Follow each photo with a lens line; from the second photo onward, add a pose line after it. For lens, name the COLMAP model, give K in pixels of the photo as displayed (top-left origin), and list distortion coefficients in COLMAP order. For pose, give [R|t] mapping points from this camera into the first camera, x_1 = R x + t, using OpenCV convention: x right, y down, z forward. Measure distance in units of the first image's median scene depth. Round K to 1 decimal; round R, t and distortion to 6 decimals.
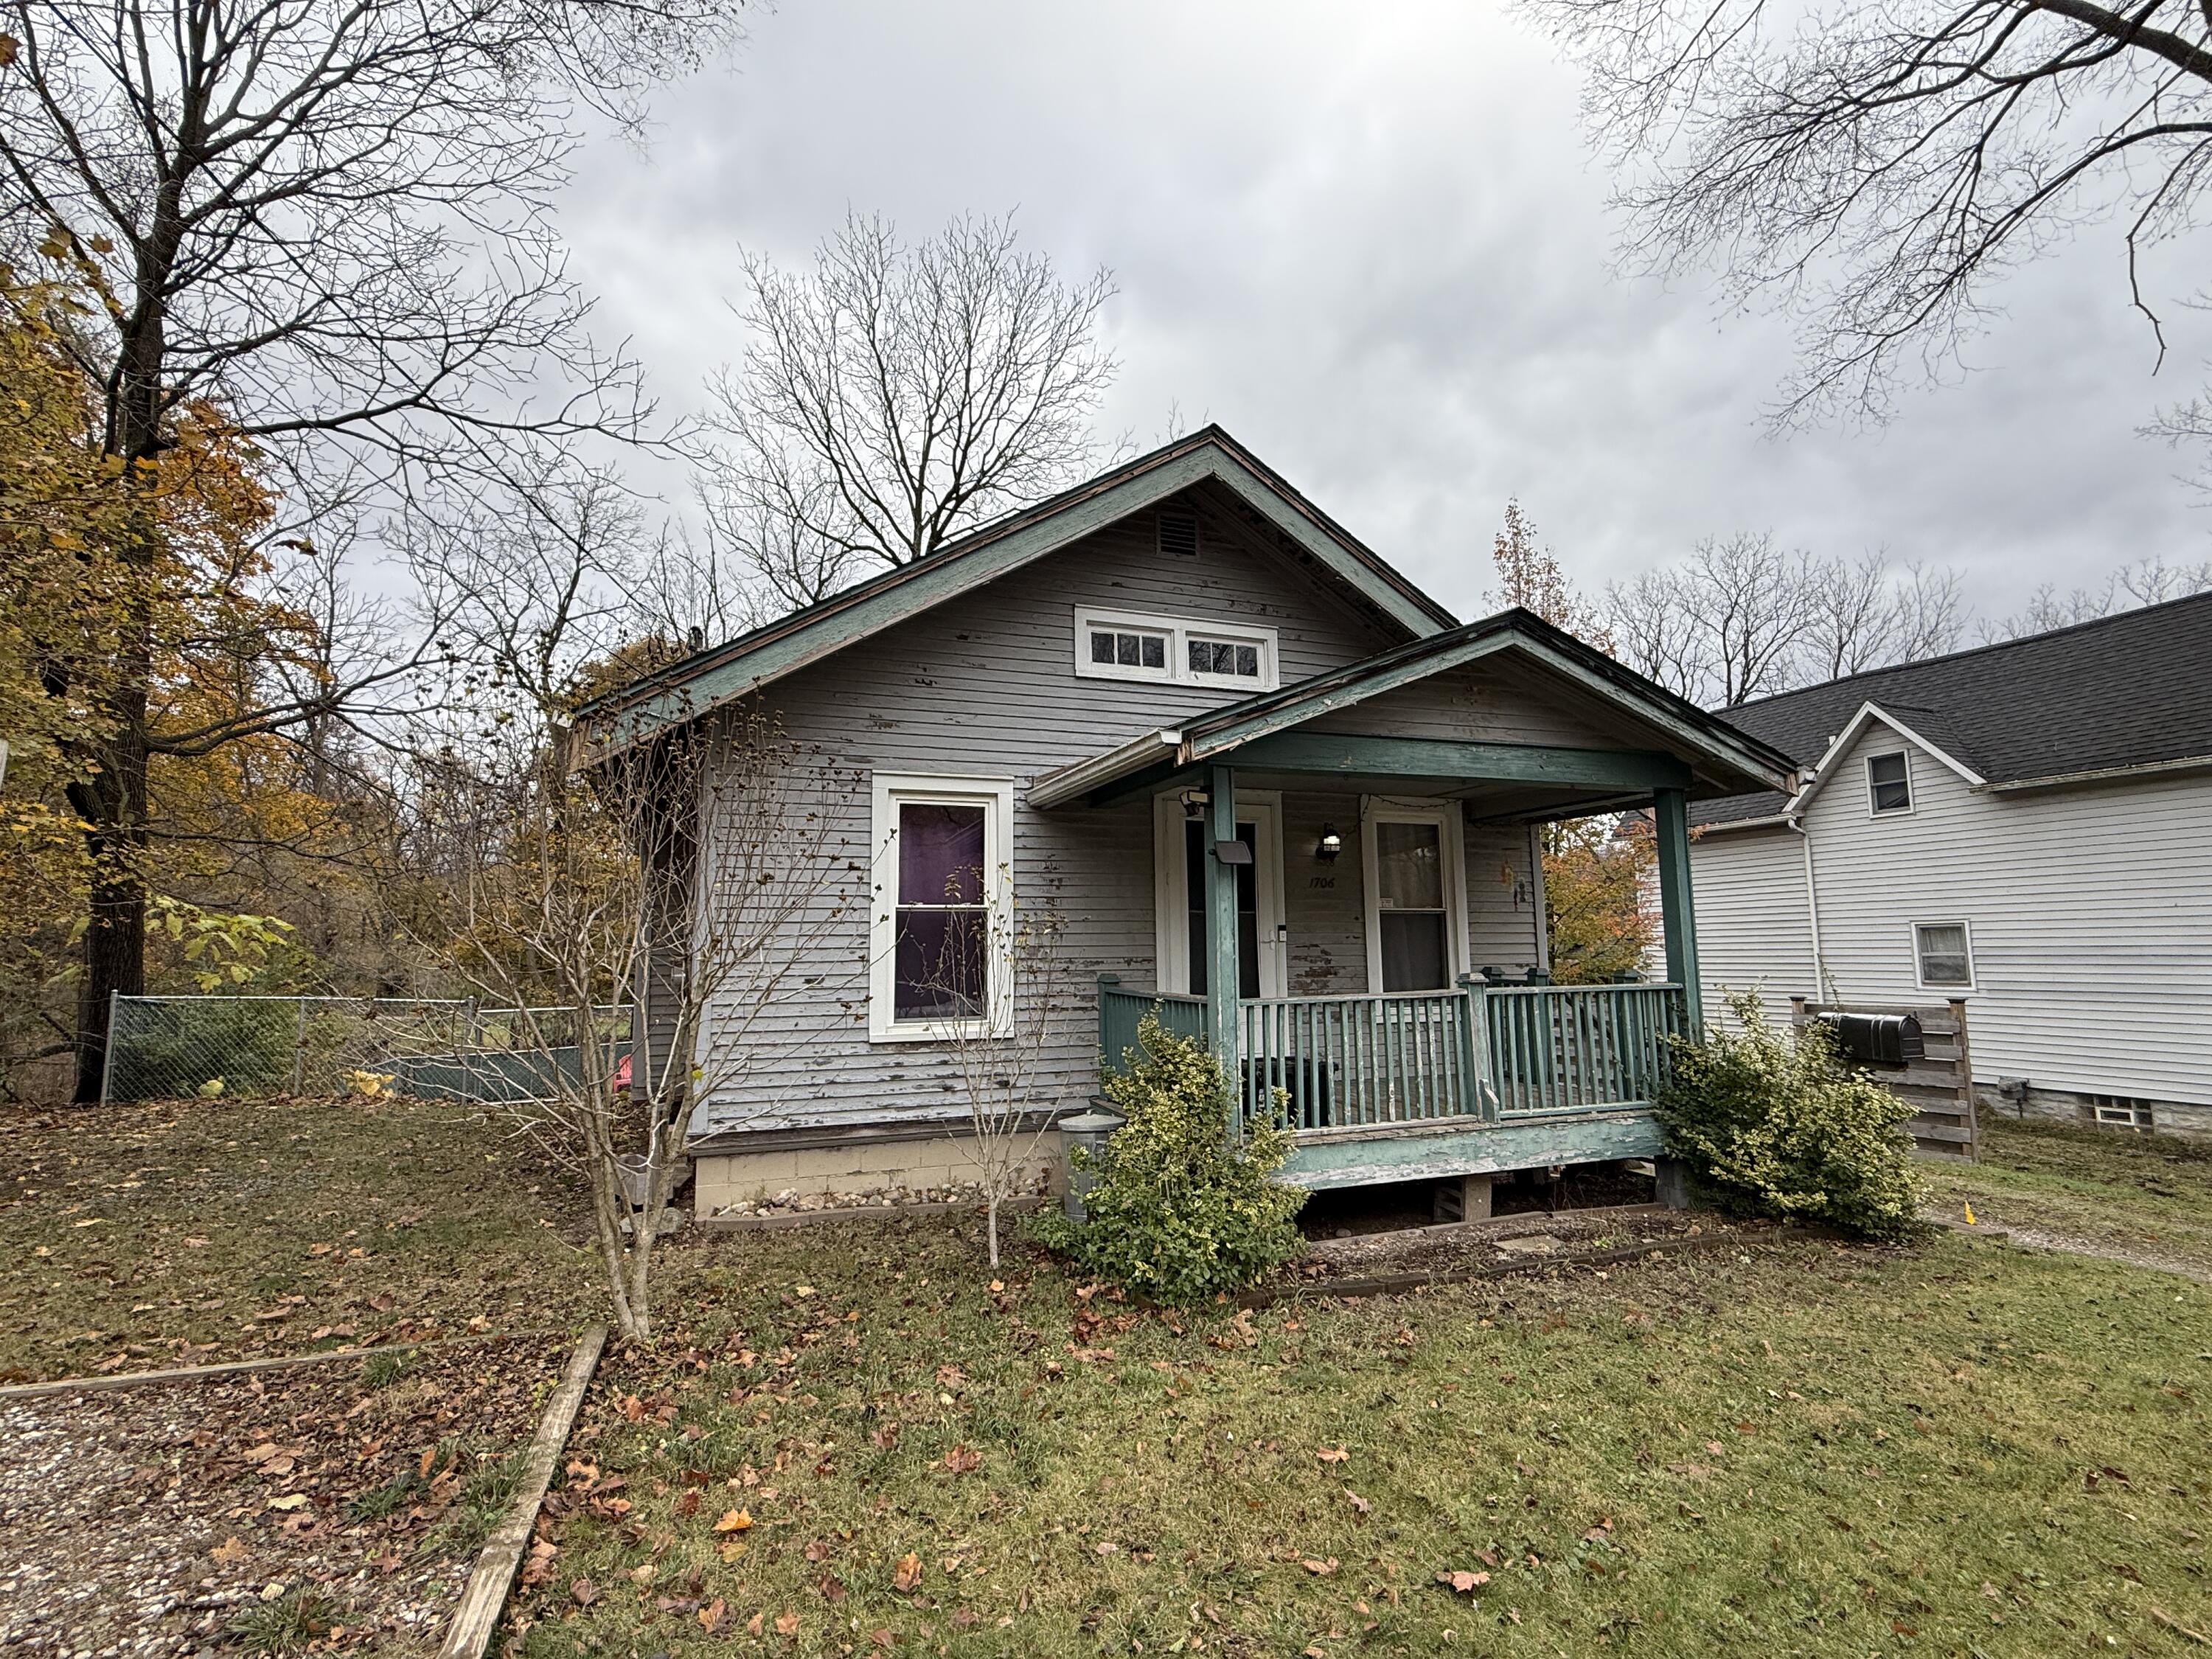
lens RADIAL K [[1059.7, 0, 1106.0], [0, 1059.7, 820.5], [0, 0, 1]] dist [0.000312, -0.000130]
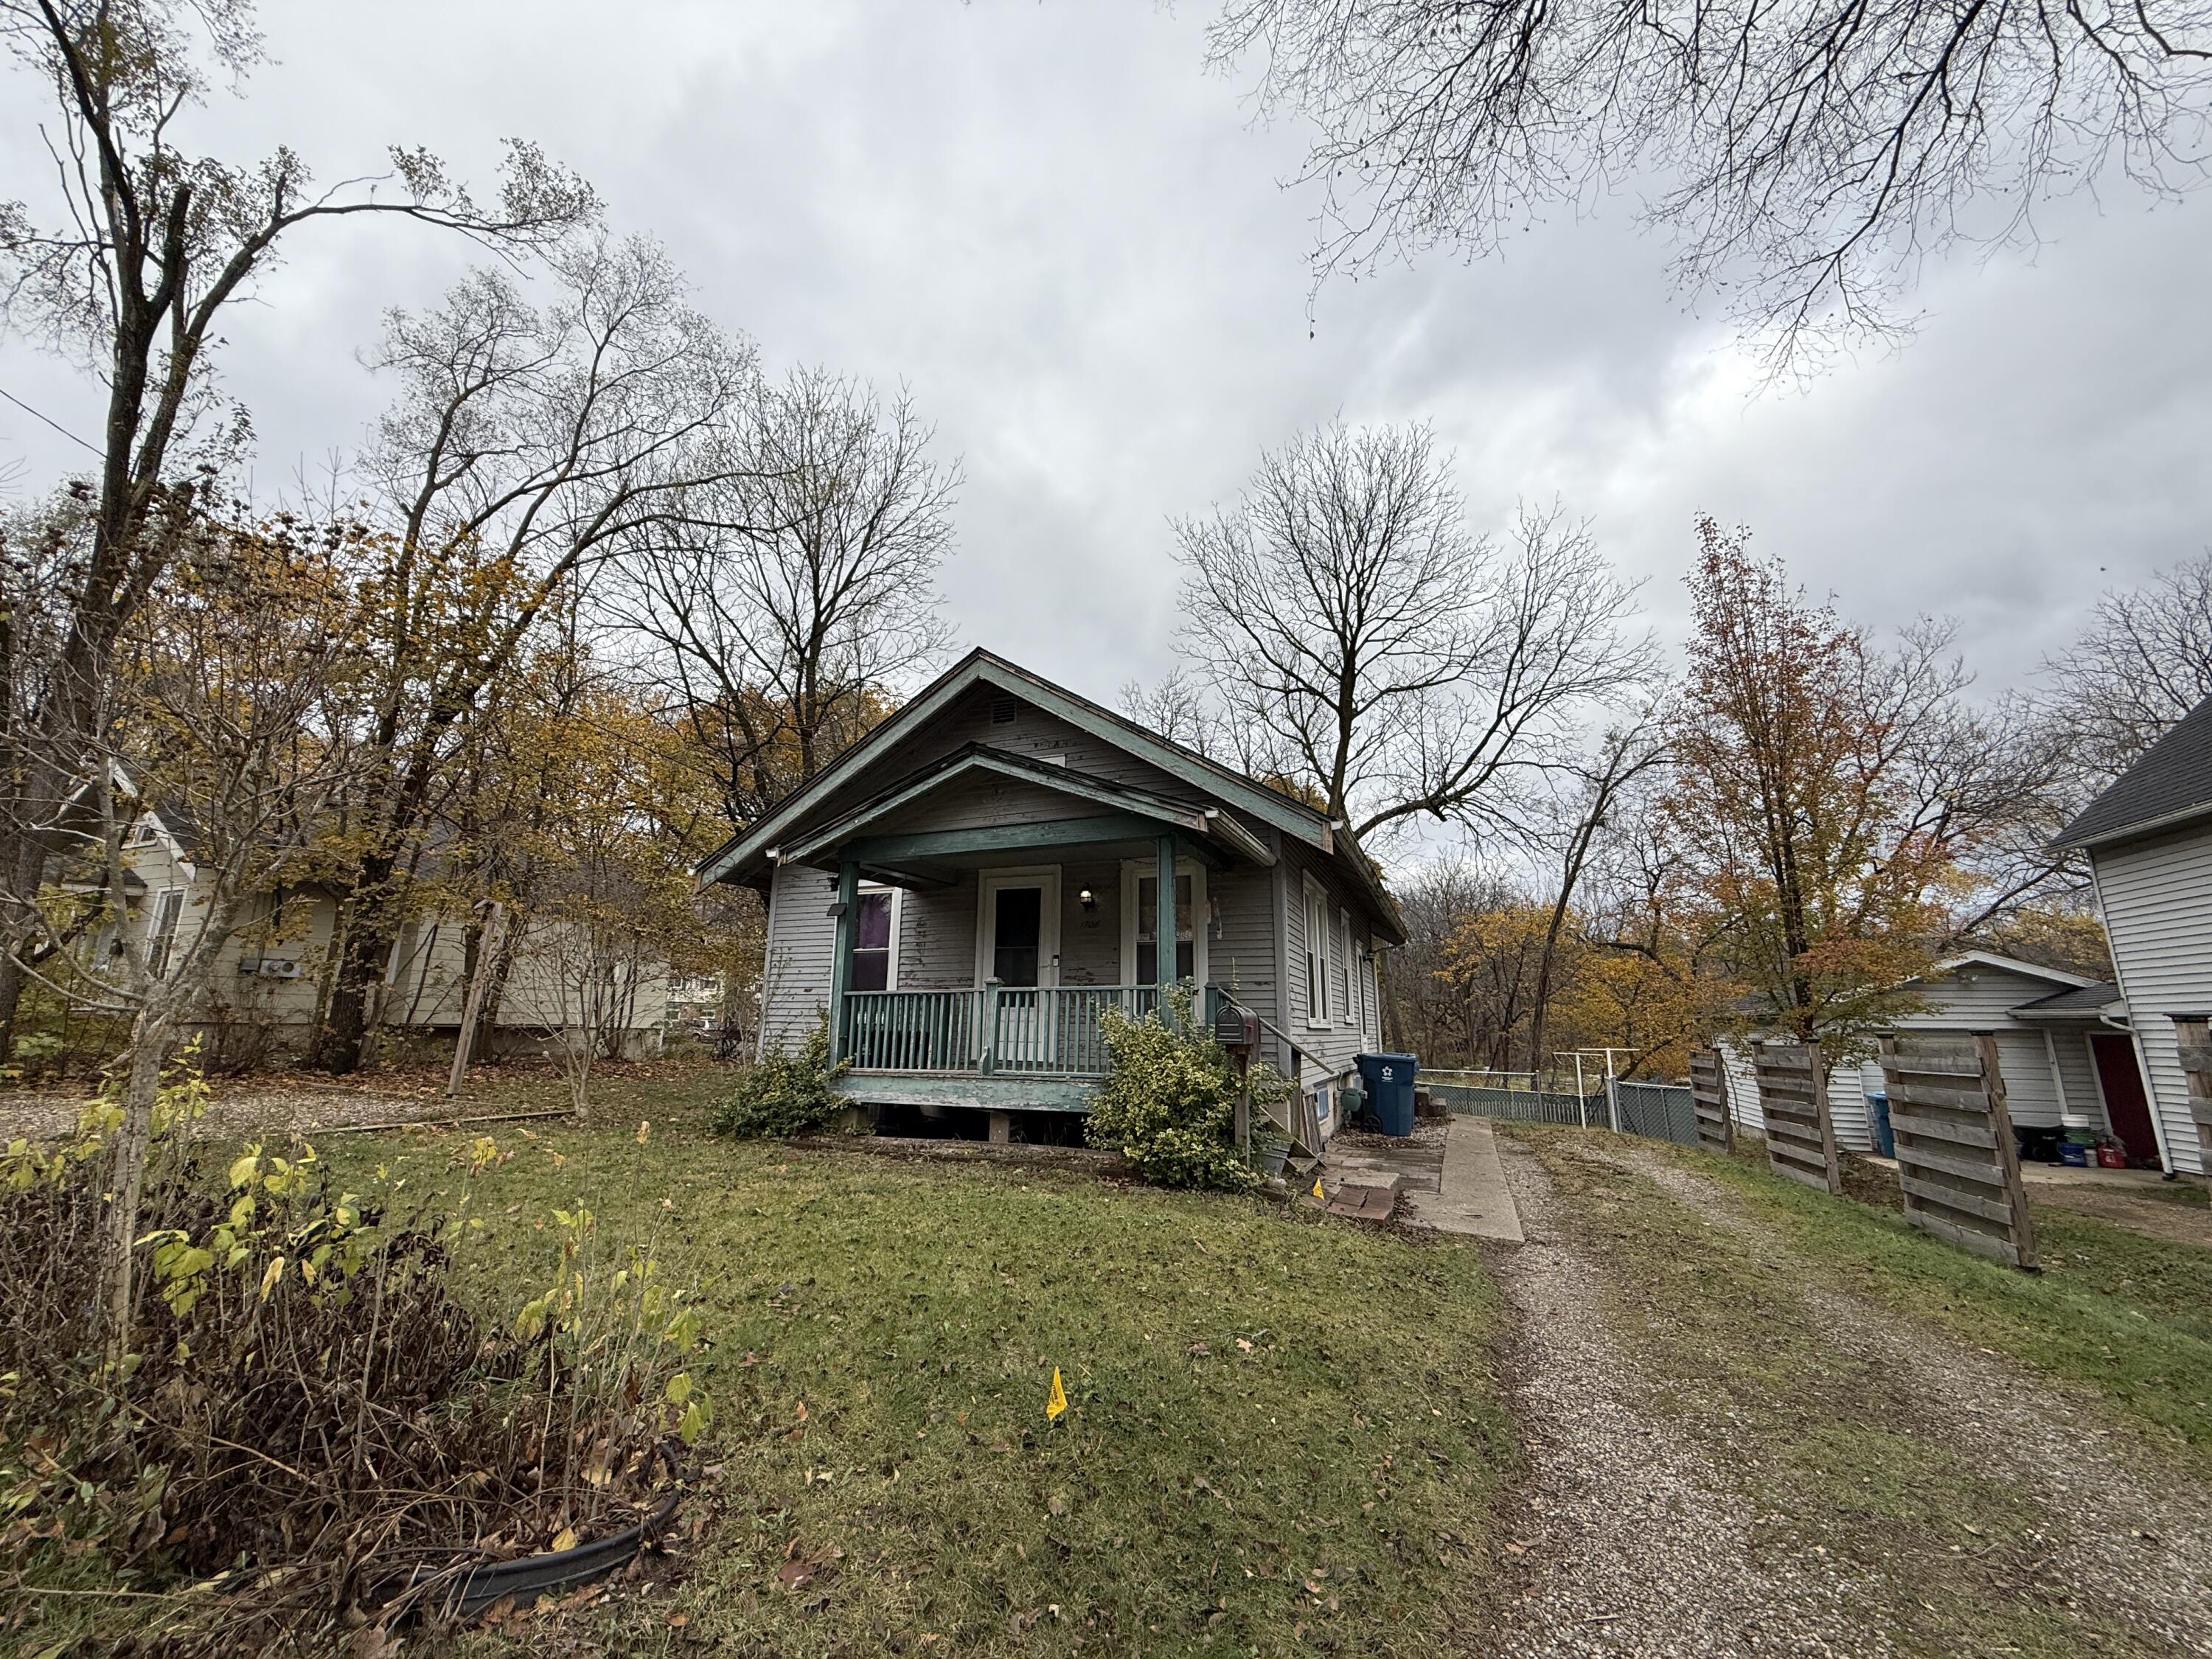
lens RADIAL K [[879.0, 0, 1111.5], [0, 879.0, 833.7], [0, 0, 1]] dist [0.000321, -0.000135]
pose [[0.742888, -0.128424, -0.656982, 1.323762], [0.073728, 0.991151, -0.110378, 0.090832], [0.665344, 0.033560, 0.745783, 0.161864]]
